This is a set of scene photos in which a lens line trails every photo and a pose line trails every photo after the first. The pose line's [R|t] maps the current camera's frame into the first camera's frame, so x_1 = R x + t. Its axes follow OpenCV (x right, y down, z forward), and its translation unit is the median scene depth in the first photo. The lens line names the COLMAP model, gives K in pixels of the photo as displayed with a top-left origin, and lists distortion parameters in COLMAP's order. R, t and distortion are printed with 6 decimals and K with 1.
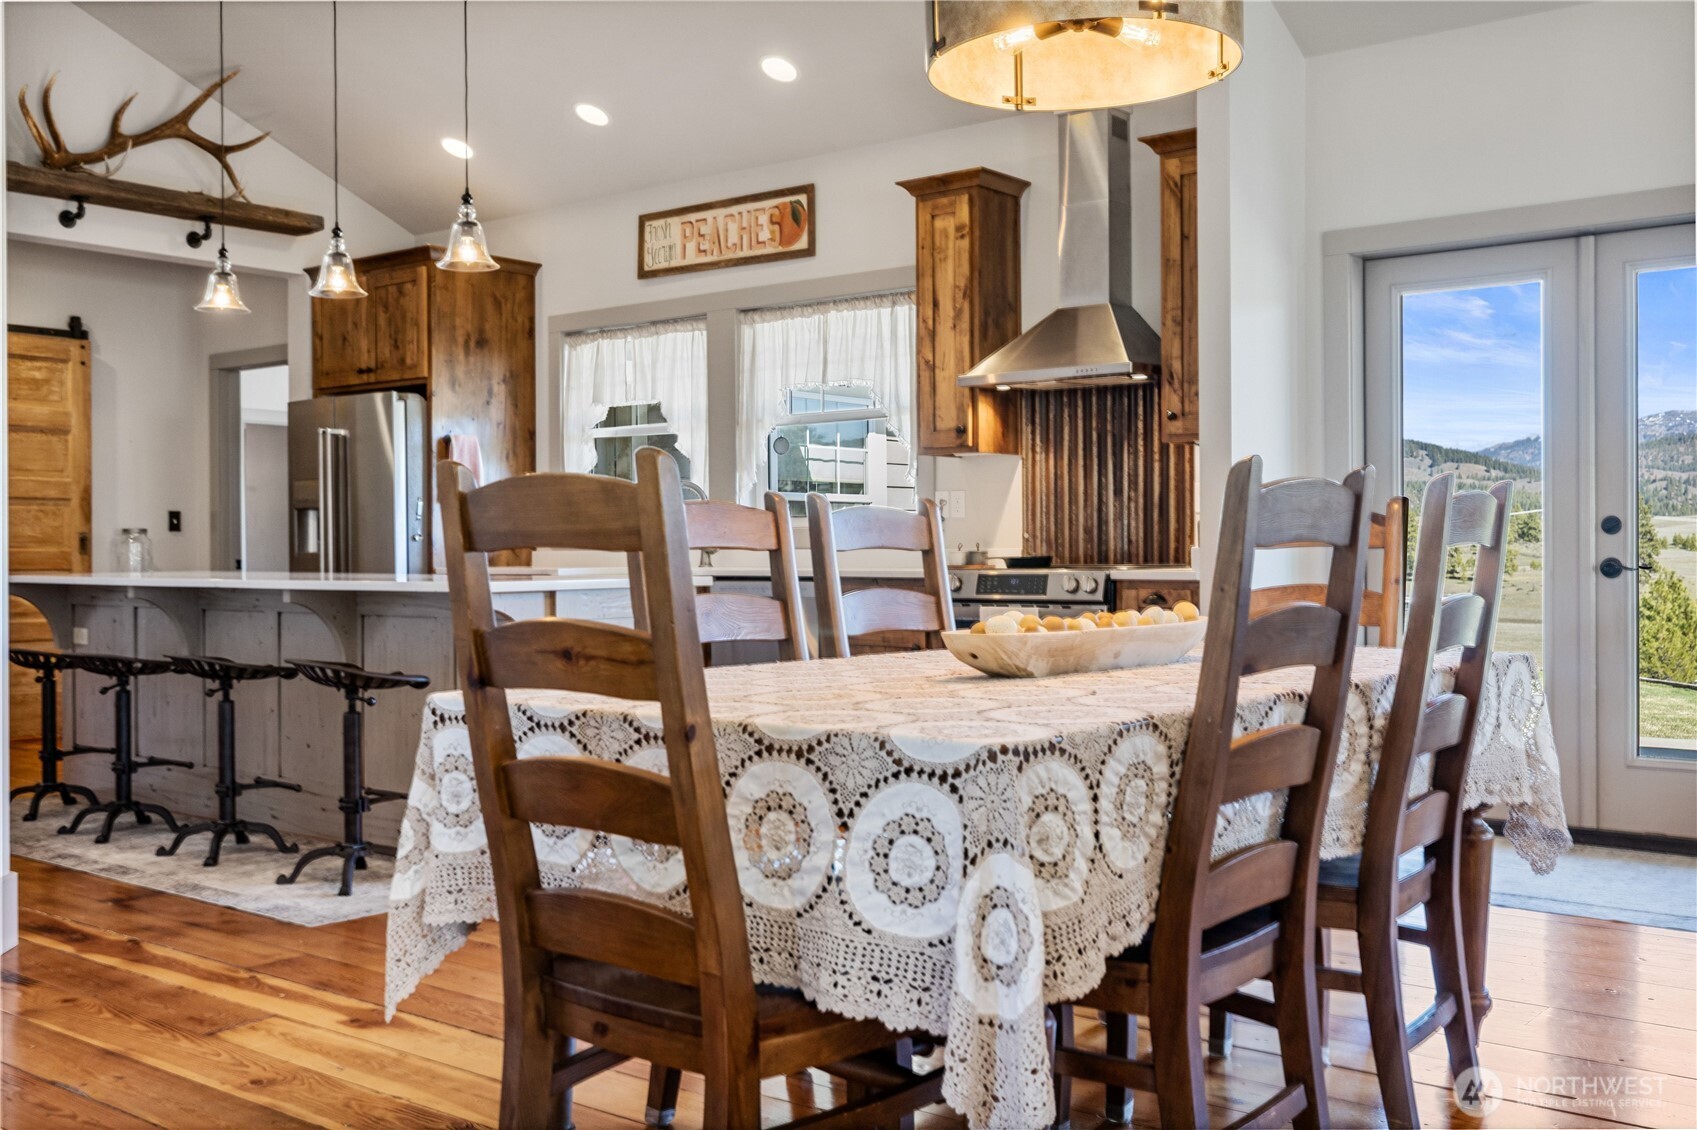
lens RADIAL K [[1613.7, 0, 848.5], [0, 1613.7, 565.0], [0, 0, 1]] dist [0.004806, 0.010440]
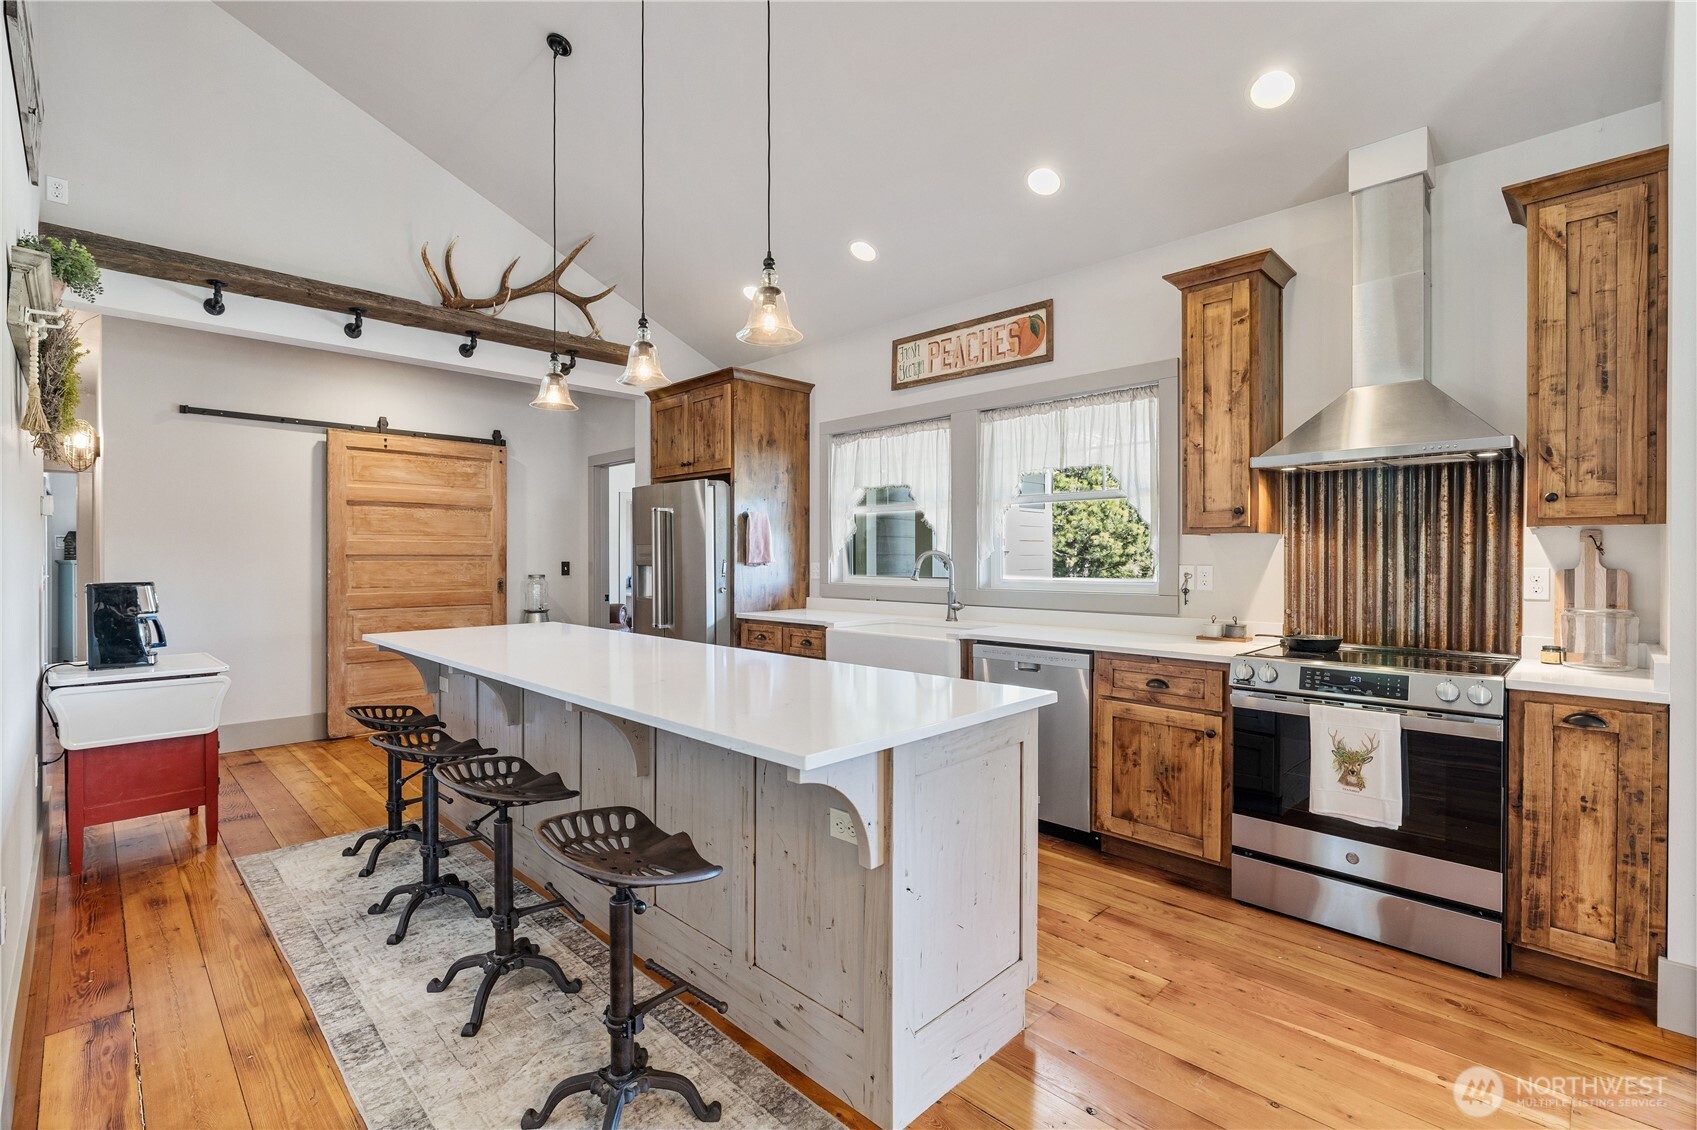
lens RADIAL K [[752.1, 0, 848.5], [0, 752.1, 565.0], [0, 0, 1]] dist [0.002394, 0.000276]
pose [[0.994497, 0.005639, -0.104614, -0.104799], [-0.005466, 0.999983, 0.001939, -0.040703], [0.104623, -0.001356, 0.994511, 0.415468]]
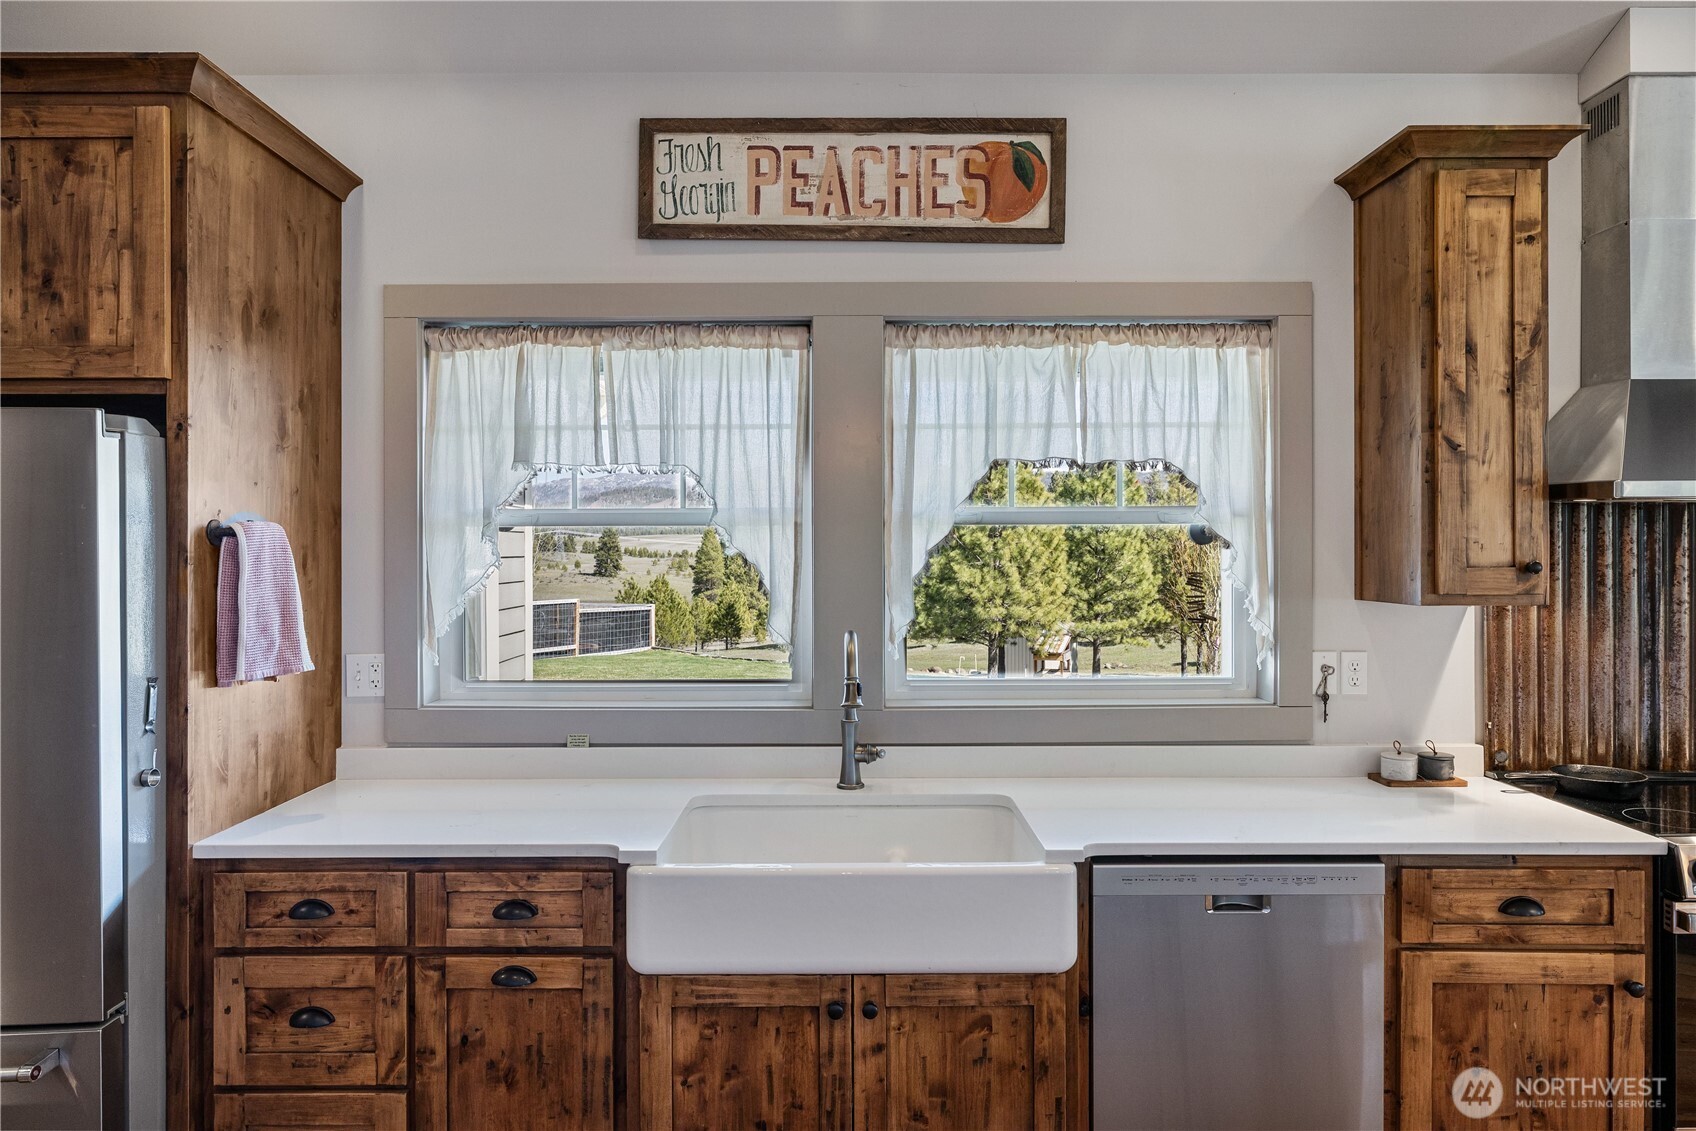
lens RADIAL K [[1040.4, 0, 848.0], [0, 1040.4, 565.5], [0, 0, 1]] dist [-0.004372, -0.000328]
pose [[0.785718, -0.003064, 0.618577, -0.298616], [0.003693, 0.999993, 0.000263, -0.071234], [-0.618573, 0.002078, 0.785724, 0.711918]]
